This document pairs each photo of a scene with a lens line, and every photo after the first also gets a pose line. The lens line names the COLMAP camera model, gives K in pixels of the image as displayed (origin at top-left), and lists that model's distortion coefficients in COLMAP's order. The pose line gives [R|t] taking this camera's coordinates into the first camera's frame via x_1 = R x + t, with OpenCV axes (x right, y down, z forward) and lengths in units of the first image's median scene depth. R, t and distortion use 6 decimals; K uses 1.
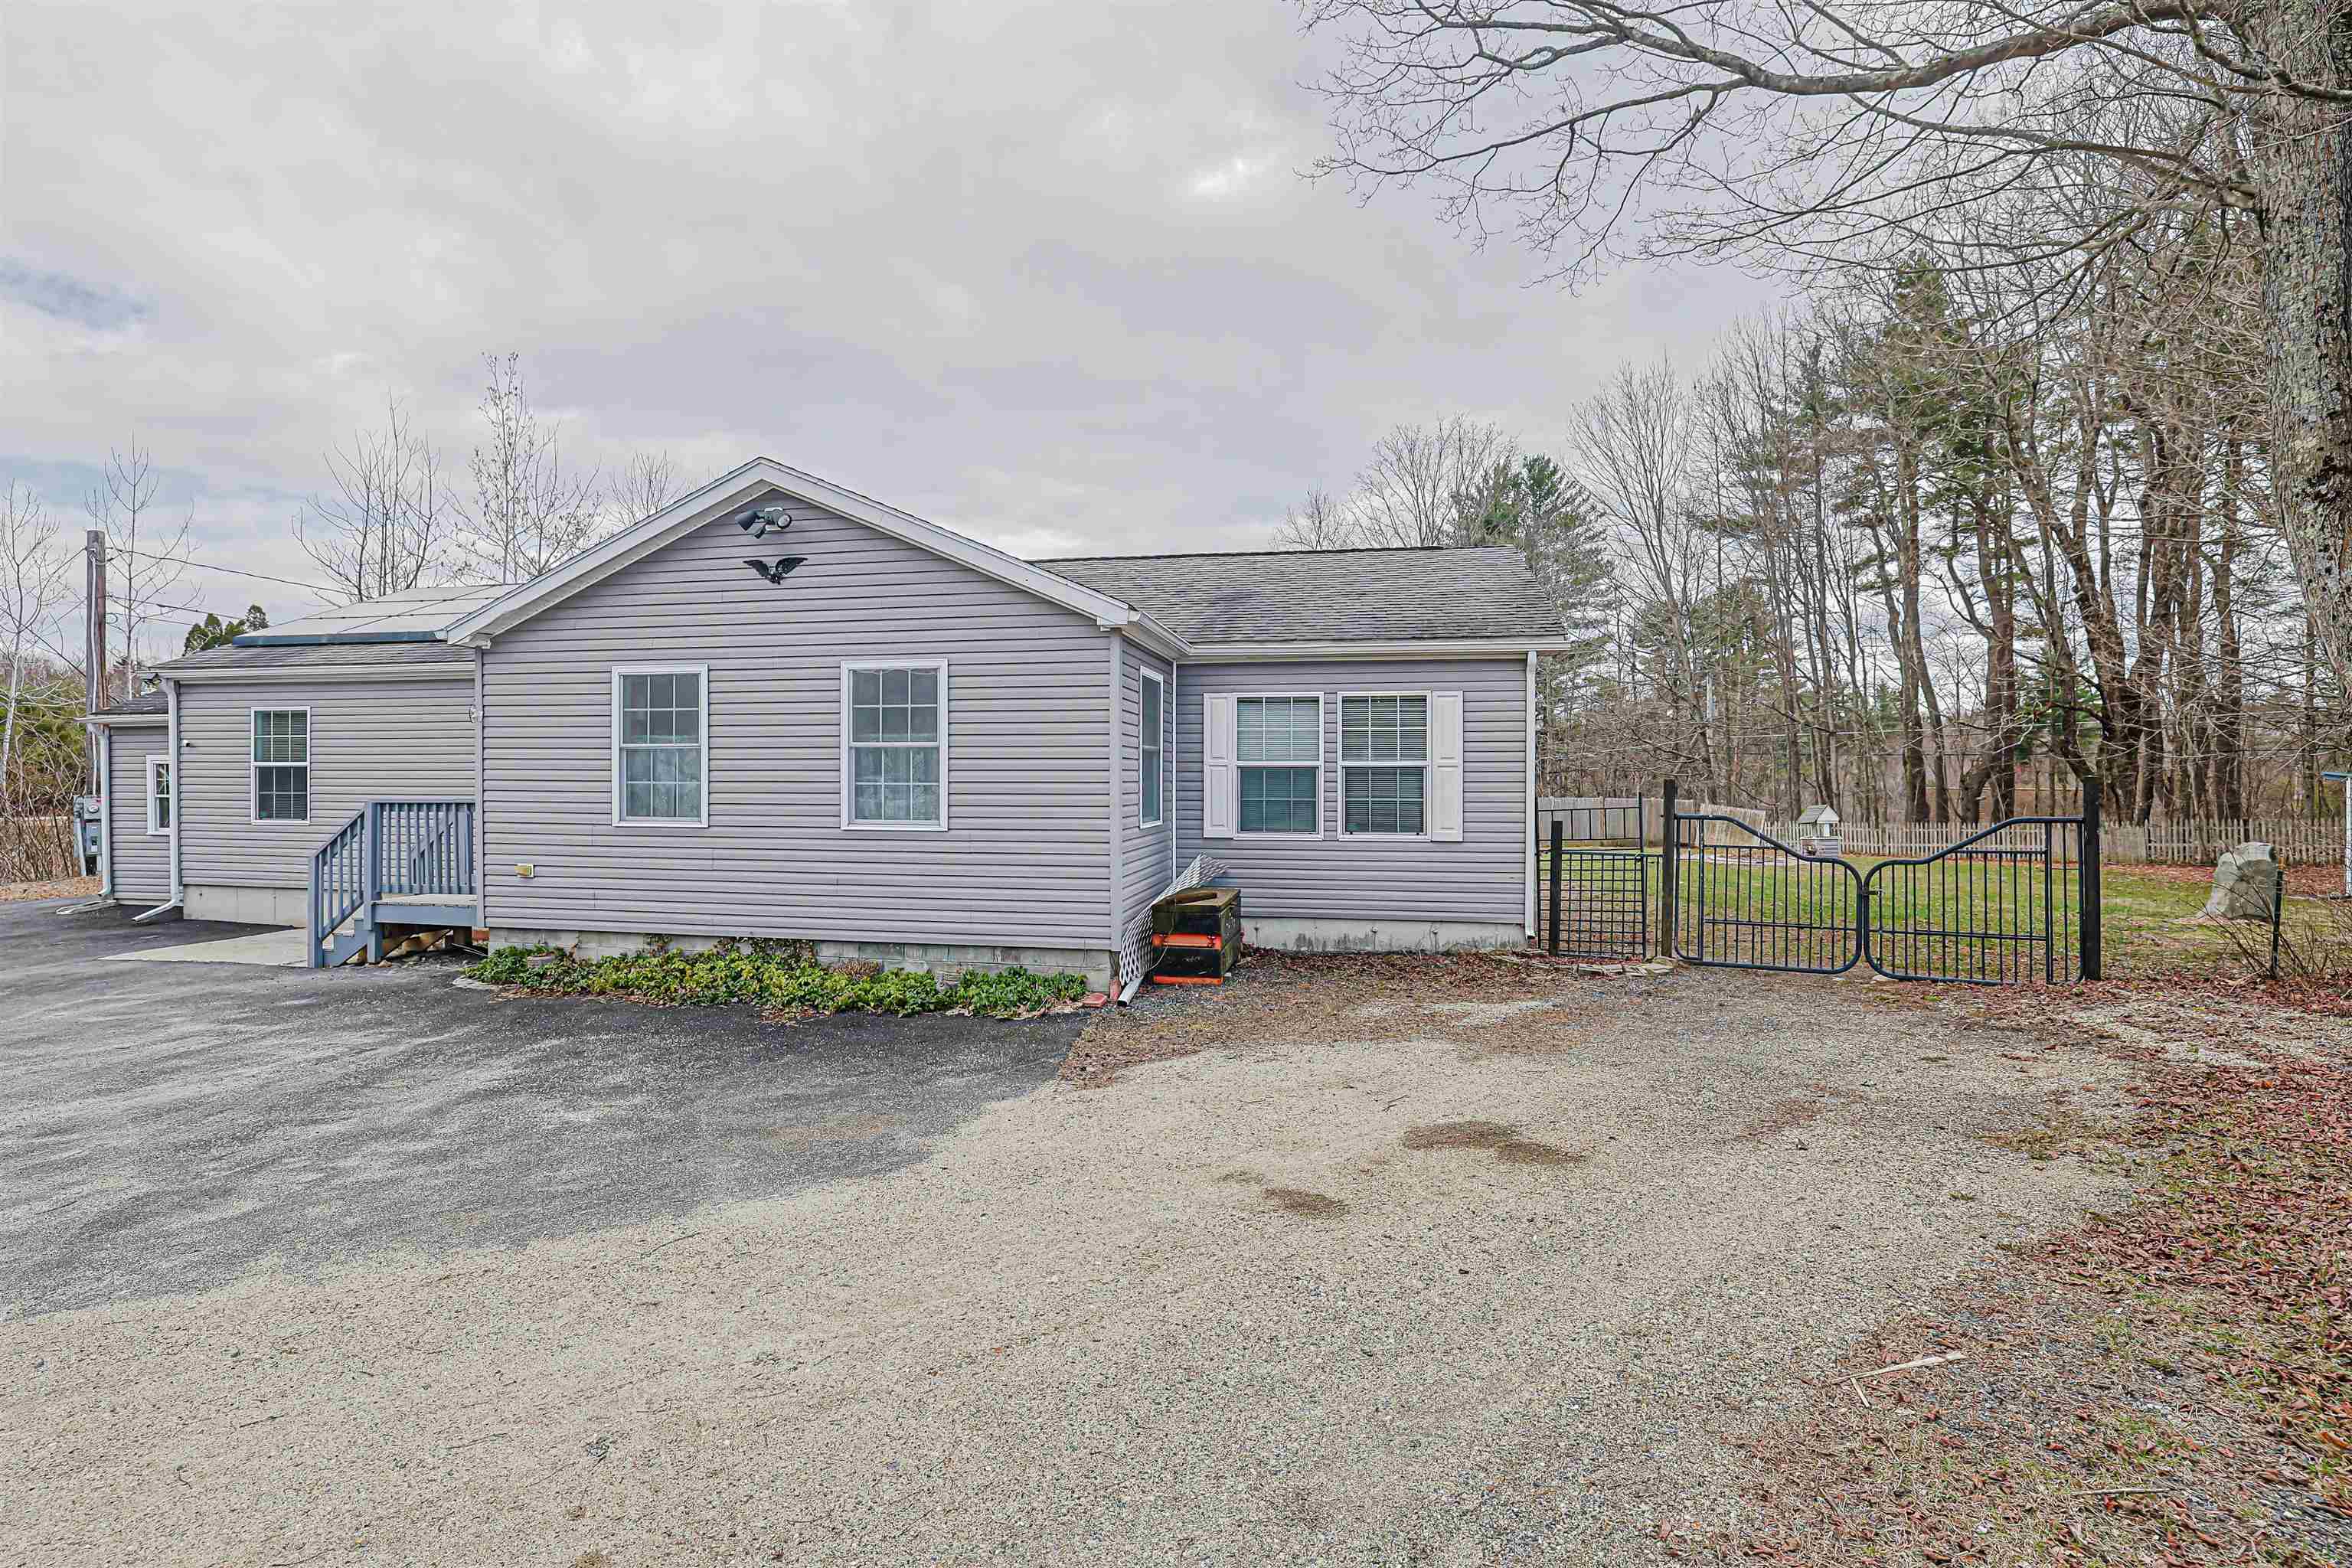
lens RADIAL K [[1073.5, 0, 1186.0], [0, 1073.5, 777.2], [0, 0, 1]] dist [-0.043513, 0.015512]
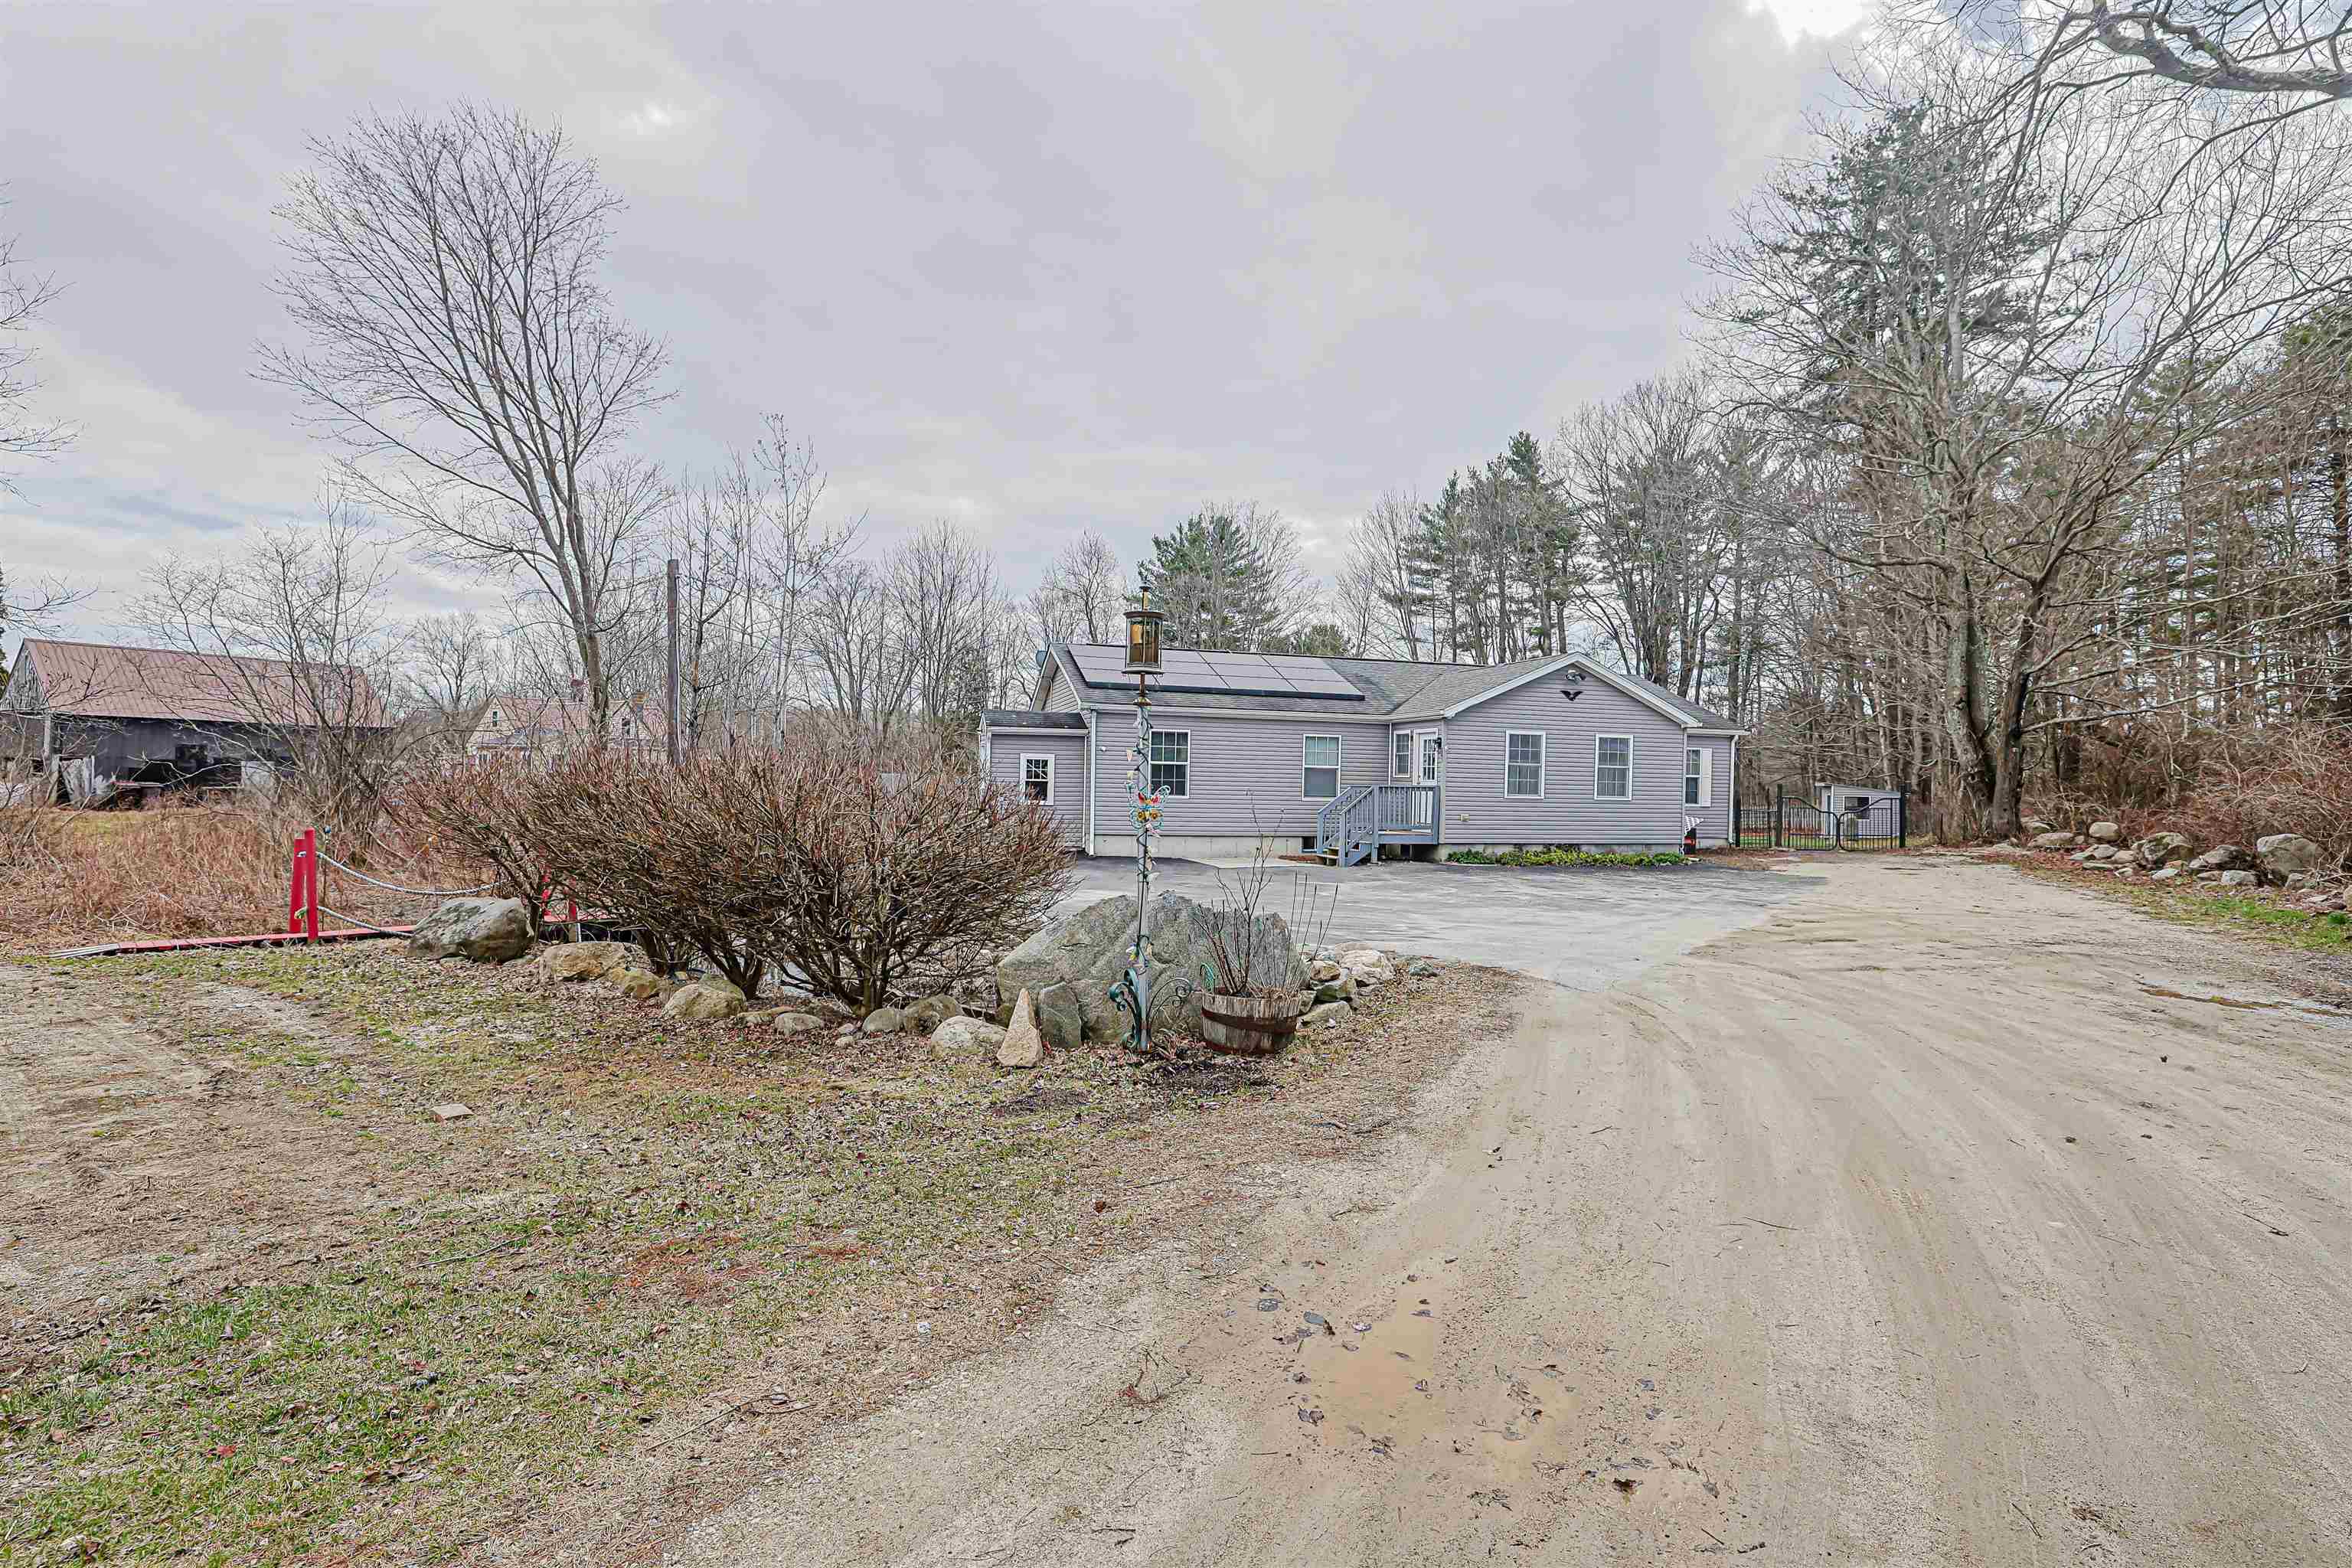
lens RADIAL K [[1073.5, 0, 1186.0], [0, 1073.5, 777.2], [0, 0, 1]] dist [-0.043513, 0.015512]
pose [[0.892494, 0.017867, 0.450704, -2.014896], [-0.020090, 0.999798, 0.000148, 0.012321], [-0.450611, -0.009187, 0.892673, -0.712792]]
